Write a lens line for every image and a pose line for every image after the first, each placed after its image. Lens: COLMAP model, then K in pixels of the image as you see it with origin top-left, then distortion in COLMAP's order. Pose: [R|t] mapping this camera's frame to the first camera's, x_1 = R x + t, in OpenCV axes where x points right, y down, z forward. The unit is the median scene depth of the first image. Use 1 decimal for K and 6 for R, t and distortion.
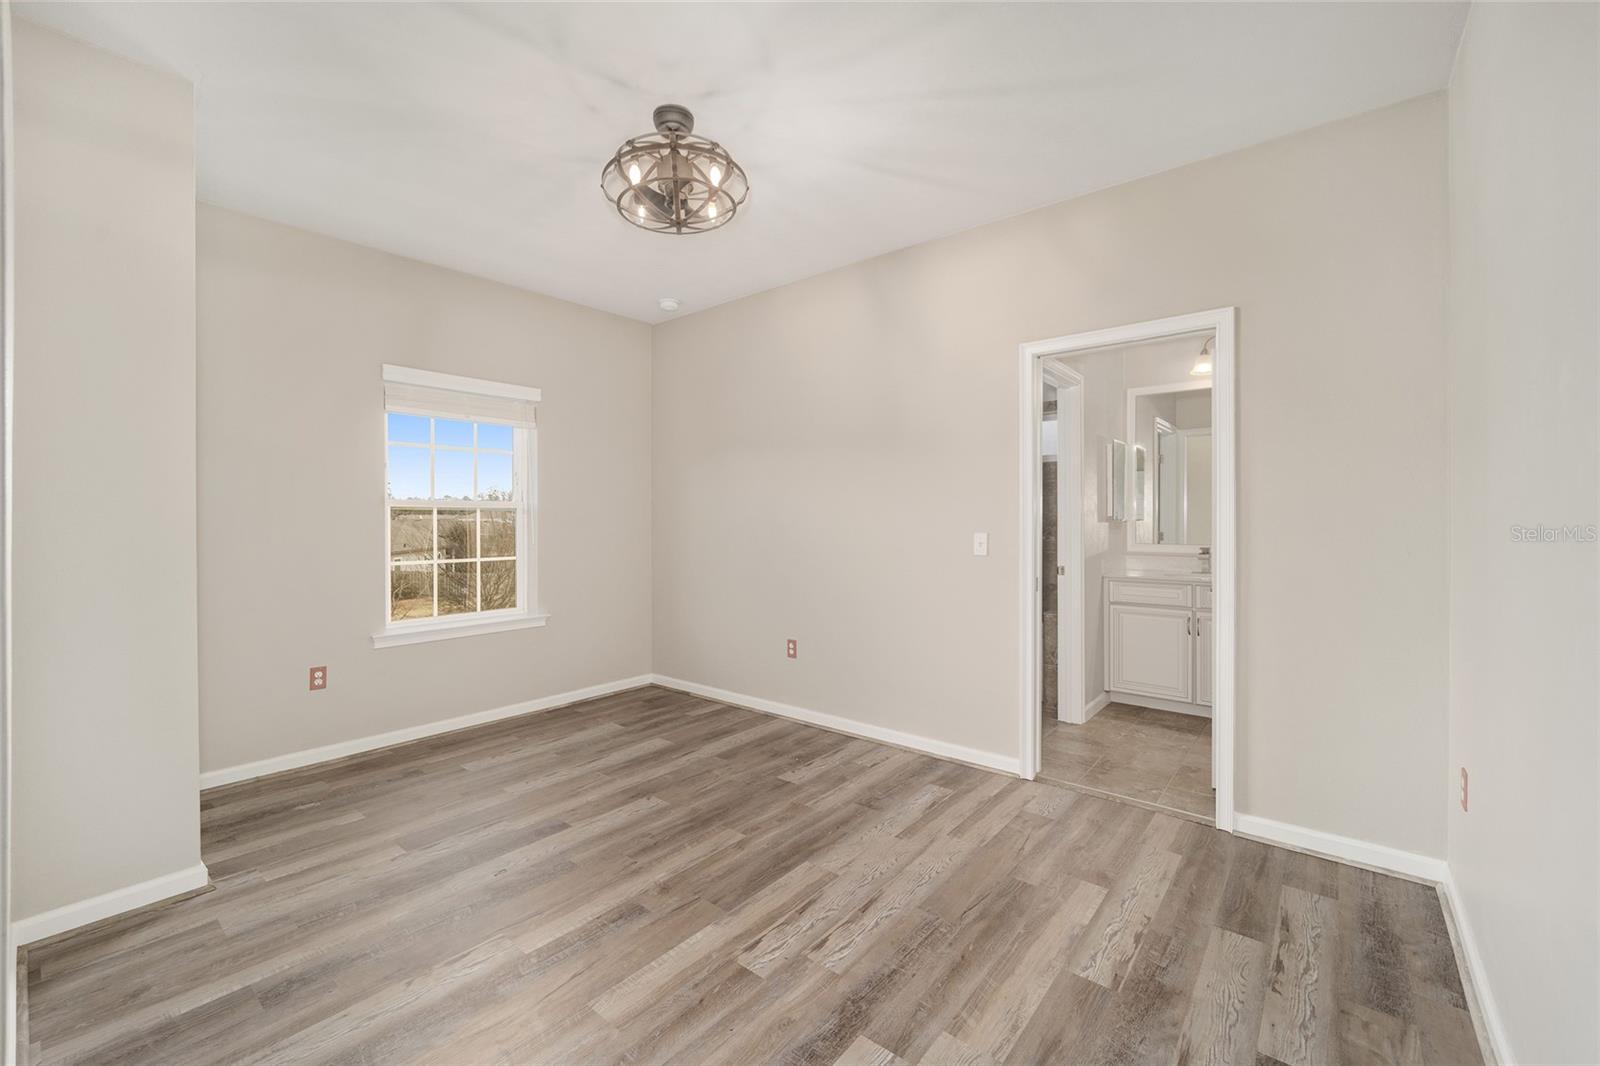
lens RADIAL K [[657.2, 0, 802.0], [0, 657.2, 523.3], [0, 0, 1]] dist [-0.004521, -0.001606]
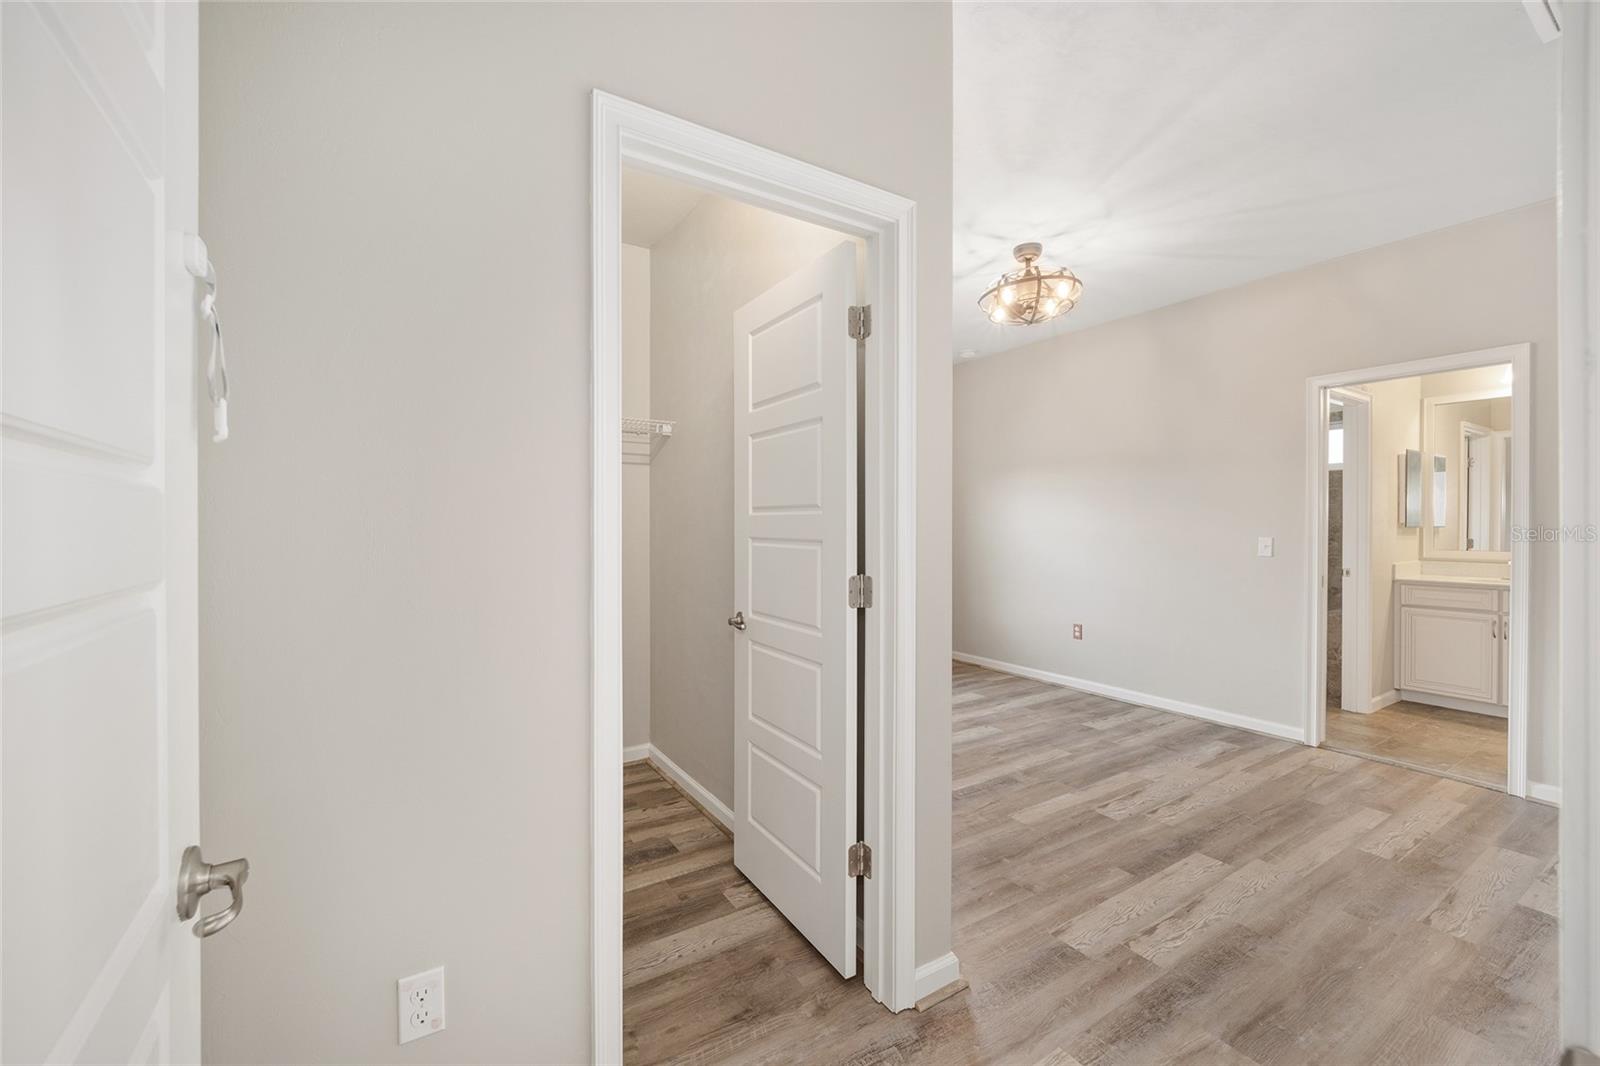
lens RADIAL K [[657.2, 0, 791.0], [0, 657.2, 528.5], [0, 0, 1]] dist [-0.004521, -0.001606]
pose [[0.948185, 0.005046, -0.317678, -0.211091], [-0.004040, 0.999985, 0.003826, -0.003706], [0.317693, -0.002344, 0.948191, -0.504650]]
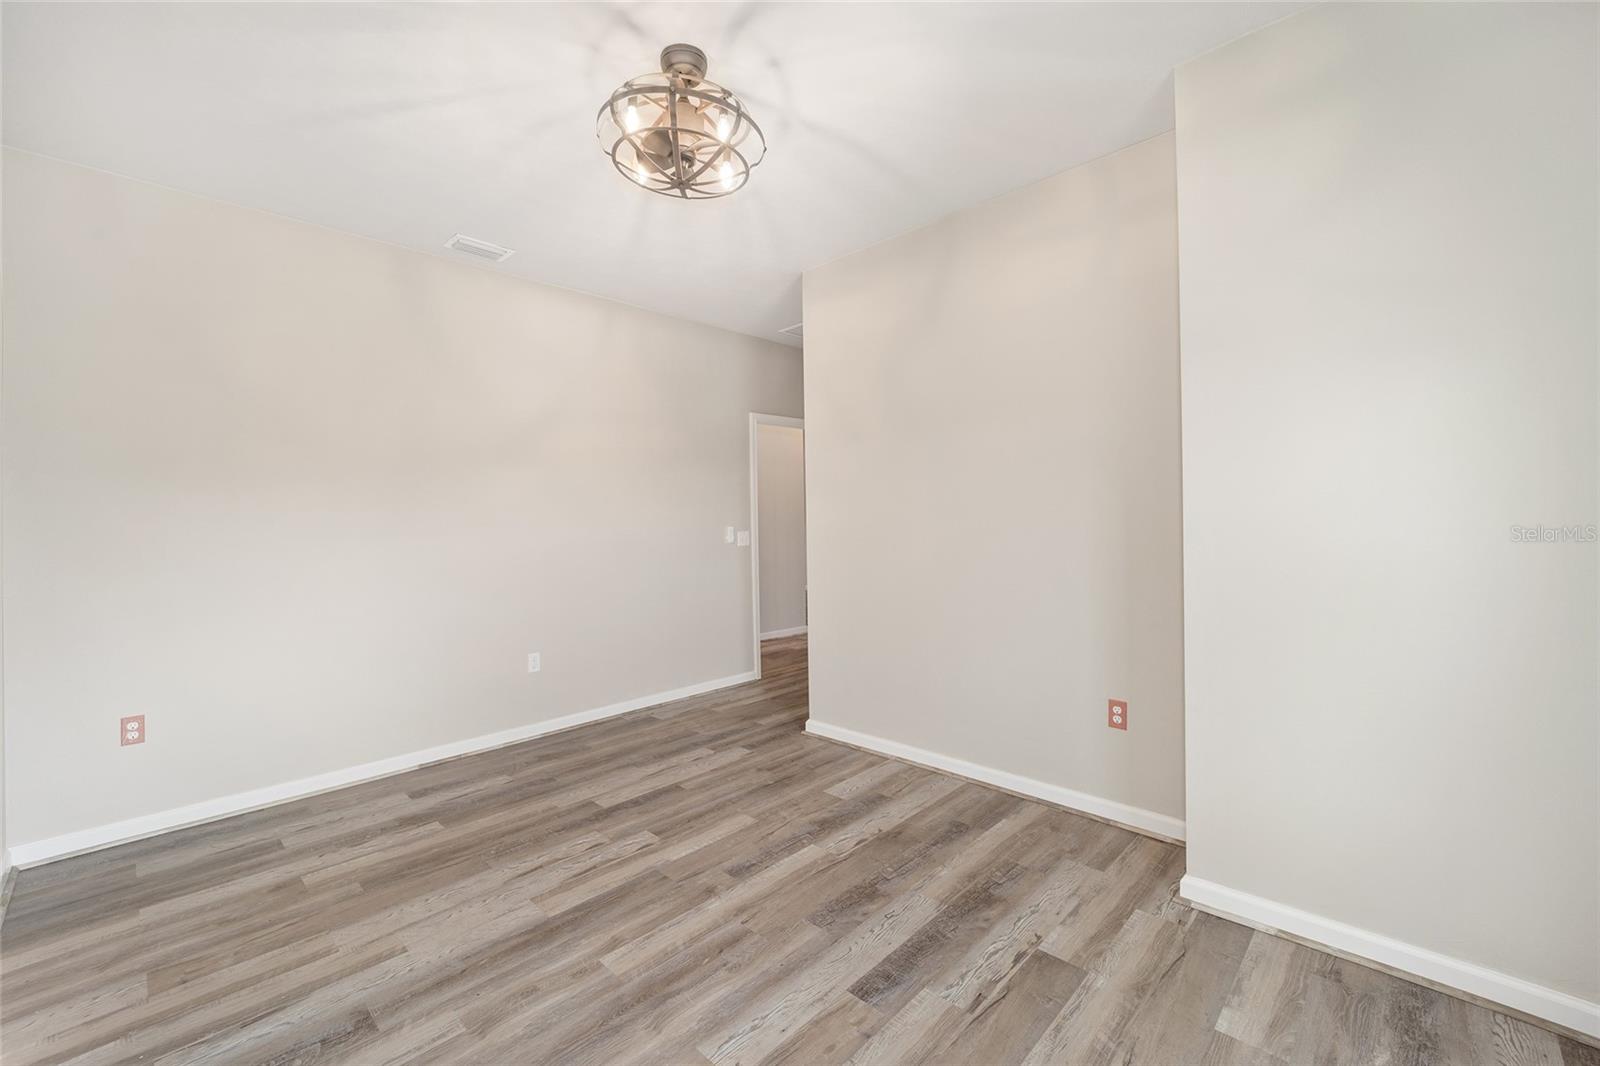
lens RADIAL K [[657.2, 0, 807.2], [0, 657.2, 526.8], [0, 0, 1]] dist [-0.004521, -0.001606]
pose [[-0.997585, 0.016057, 0.067568, -0.373299], [0.017406, 0.999660, 0.019436, -0.015631], [-0.067233, 0.020565, -0.997525, 1.701478]]
